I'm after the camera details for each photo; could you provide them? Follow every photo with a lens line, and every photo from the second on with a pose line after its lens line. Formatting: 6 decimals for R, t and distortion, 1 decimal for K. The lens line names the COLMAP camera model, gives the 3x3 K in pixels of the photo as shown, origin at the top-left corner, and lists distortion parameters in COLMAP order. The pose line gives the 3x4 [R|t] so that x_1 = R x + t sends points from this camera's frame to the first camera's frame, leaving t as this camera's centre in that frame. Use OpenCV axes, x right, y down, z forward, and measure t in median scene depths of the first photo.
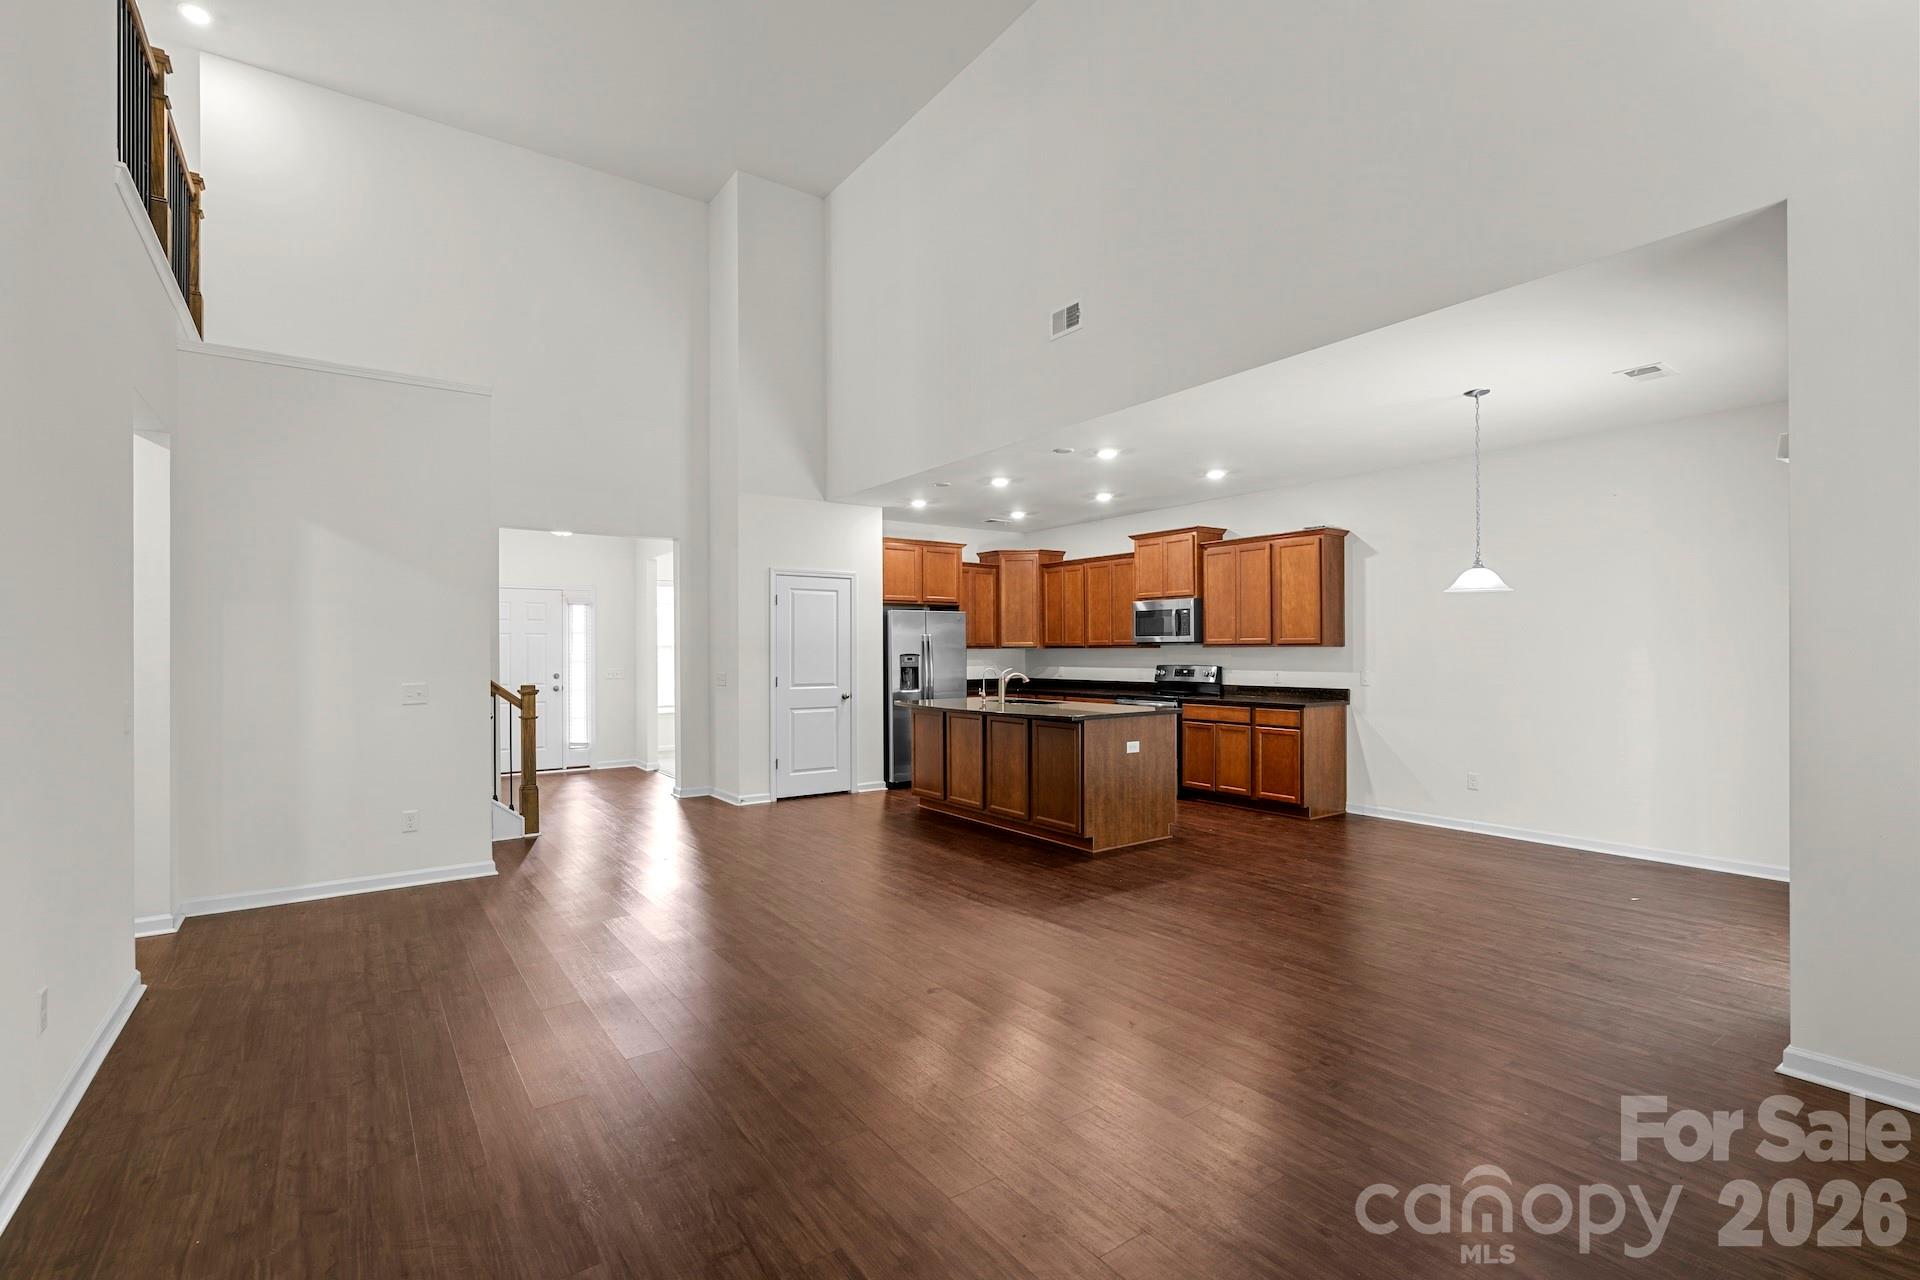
lens RADIAL K [[872.8, 0, 961.0], [0, 872.8, 647.0], [0, 0, 1]] dist [-0.002408, 0.000031]
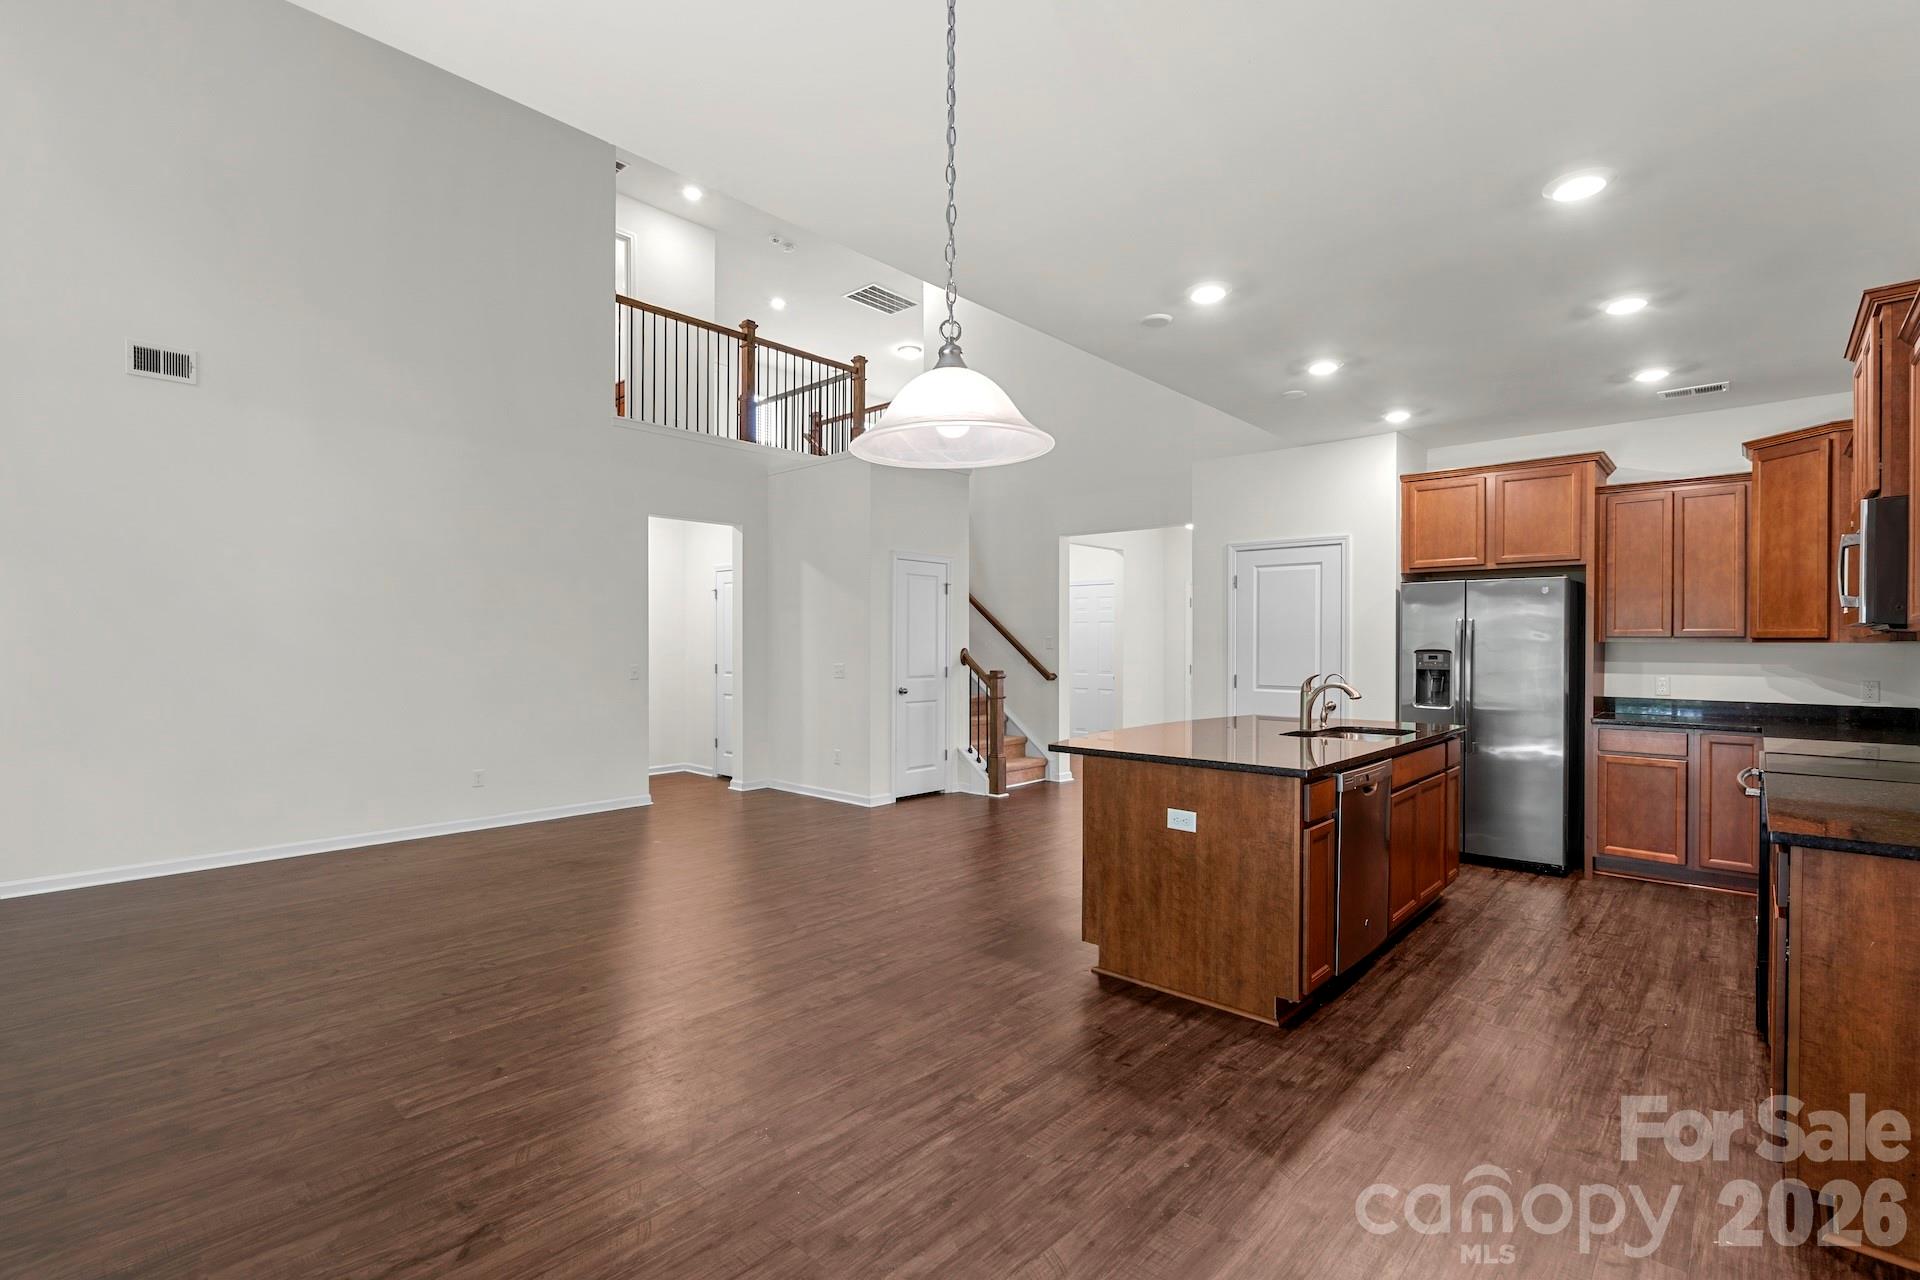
lens RADIAL K [[869.8, 0, 960.0], [0, 869.8, 640.0], [0, 0, 1]] dist [-0.000978, 0.000573]
pose [[0.199566, 0.000874, -0.979884, 0.536272], [0.000095, 1.000000, 0.000911, 0.000351], [0.979884, -0.000275, 0.199566, 0.570096]]
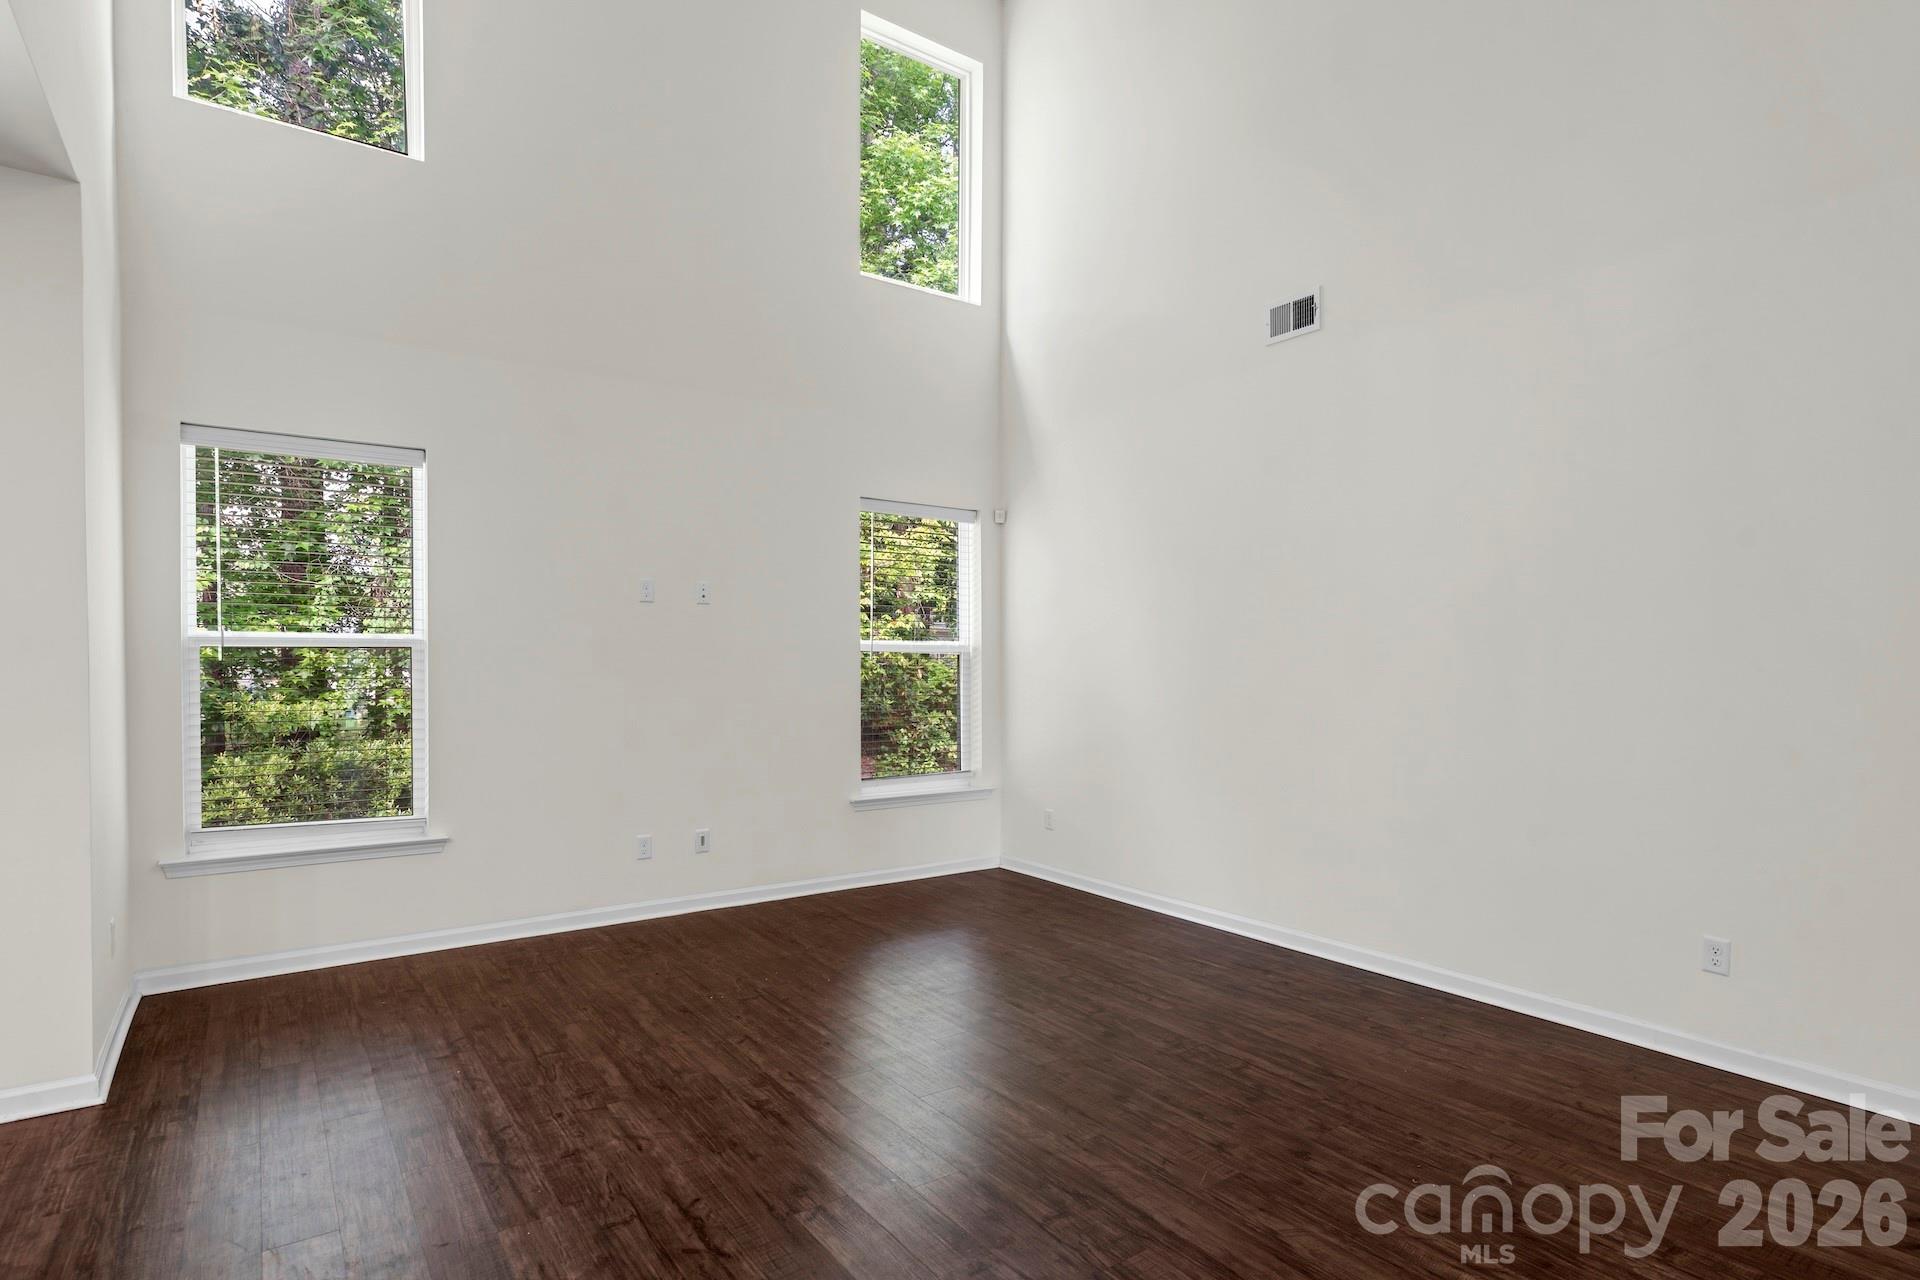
lens RADIAL K [[987.6, 0, 951.1], [0, 987.6, 680.6], [0, 0, 1]] dist [0.000448, 0.000411]
pose [[-0.999974, -0.000166, 0.007261, -0.000712], [-0.000031, 0.999827, 0.018594, 0.002484], [-0.007263, 0.018594, -0.999801, 0.715243]]
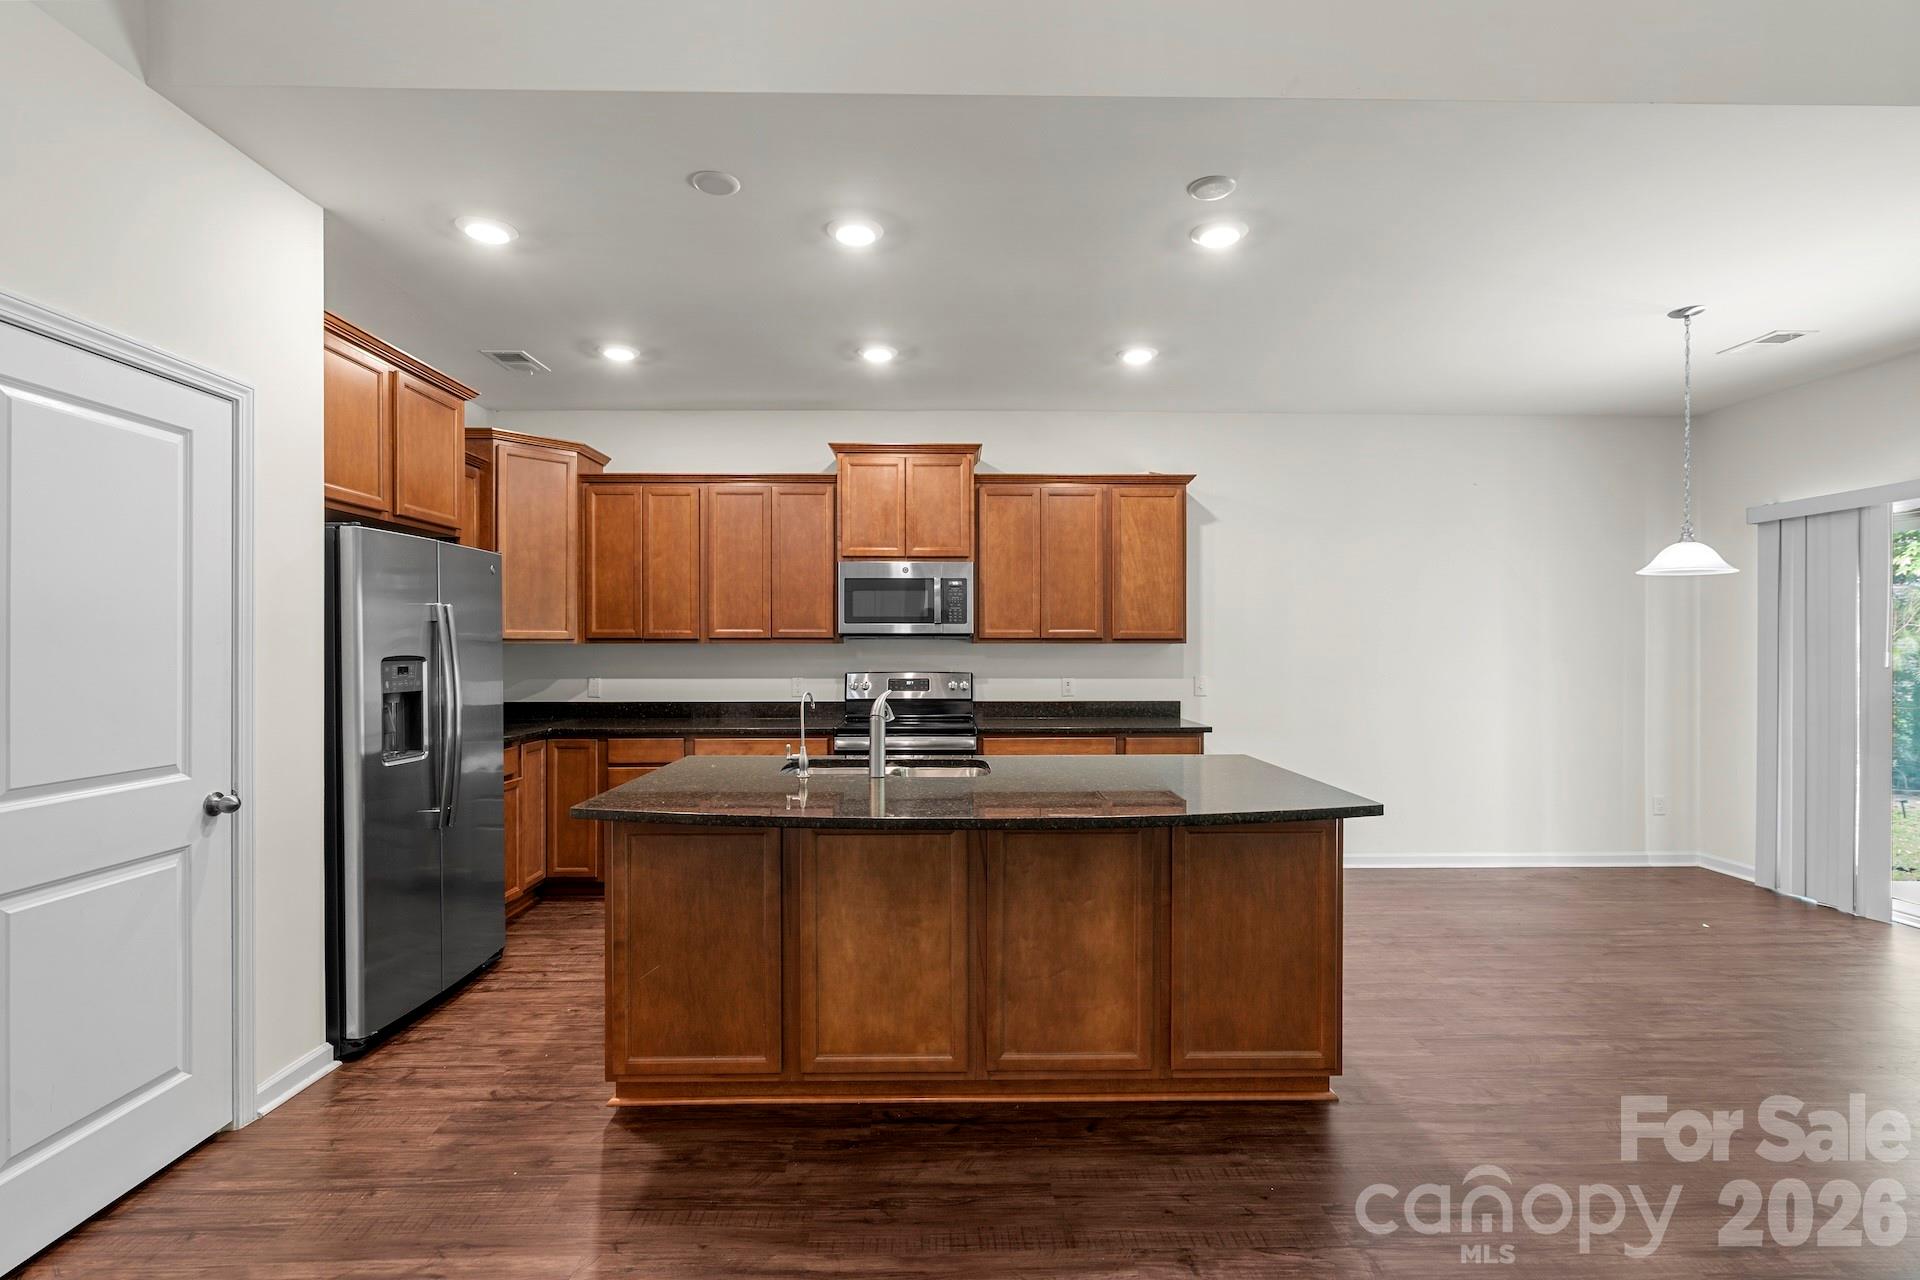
lens RADIAL K [[872.8, 0, 961.0], [0, 872.8, 647.0], [0, 0, 1]] dist [-0.002408, 0.000031]
pose [[0.568516, 0.002967, 0.822667, -0.237885], [-0.005922, 0.999982, 0.000486, 0.002952], [-0.822651, -0.005149, 0.568524, 0.657655]]
